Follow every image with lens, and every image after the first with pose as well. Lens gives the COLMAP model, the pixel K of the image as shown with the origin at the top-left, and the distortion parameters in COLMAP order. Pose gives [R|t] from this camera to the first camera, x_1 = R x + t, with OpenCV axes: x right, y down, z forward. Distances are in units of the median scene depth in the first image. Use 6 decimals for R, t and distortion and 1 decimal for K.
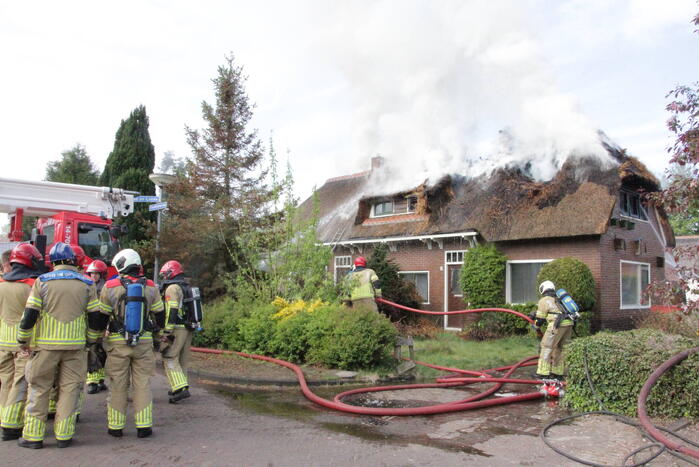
lens RADIAL K [[606.2, 0, 349.5], [0, 606.2, 233.5], [0, 0, 1]] dist [-0.167387, 0.167273]
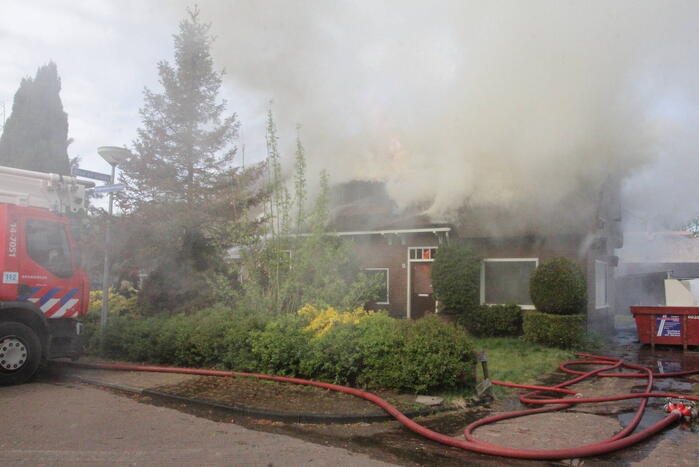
lens RADIAL K [[606.2, 0, 349.5], [0, 606.2, 233.5], [0, 0, 1]] dist [-0.167387, 0.167273]
pose [[0.965123, 0.019104, 0.261099, -0.204720], [-0.023222, 0.999650, 0.012697, -0.002143], [-0.260765, -0.018318, 0.965229, 0.147924]]
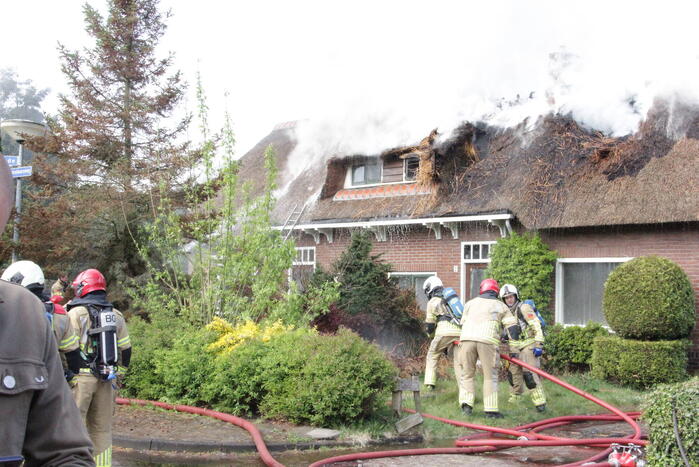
lens RADIAL K [[988.7, 0, 350.5], [0, 988.7, 236.9], [0, 0, 1]] dist [0.028196, 0.101355]
pose [[0.998557, 0.006121, 0.053352, -0.021725], [-0.008153, 0.999246, 0.037959, -0.019119], [-0.053079, -0.038339, 0.997854, -0.068503]]
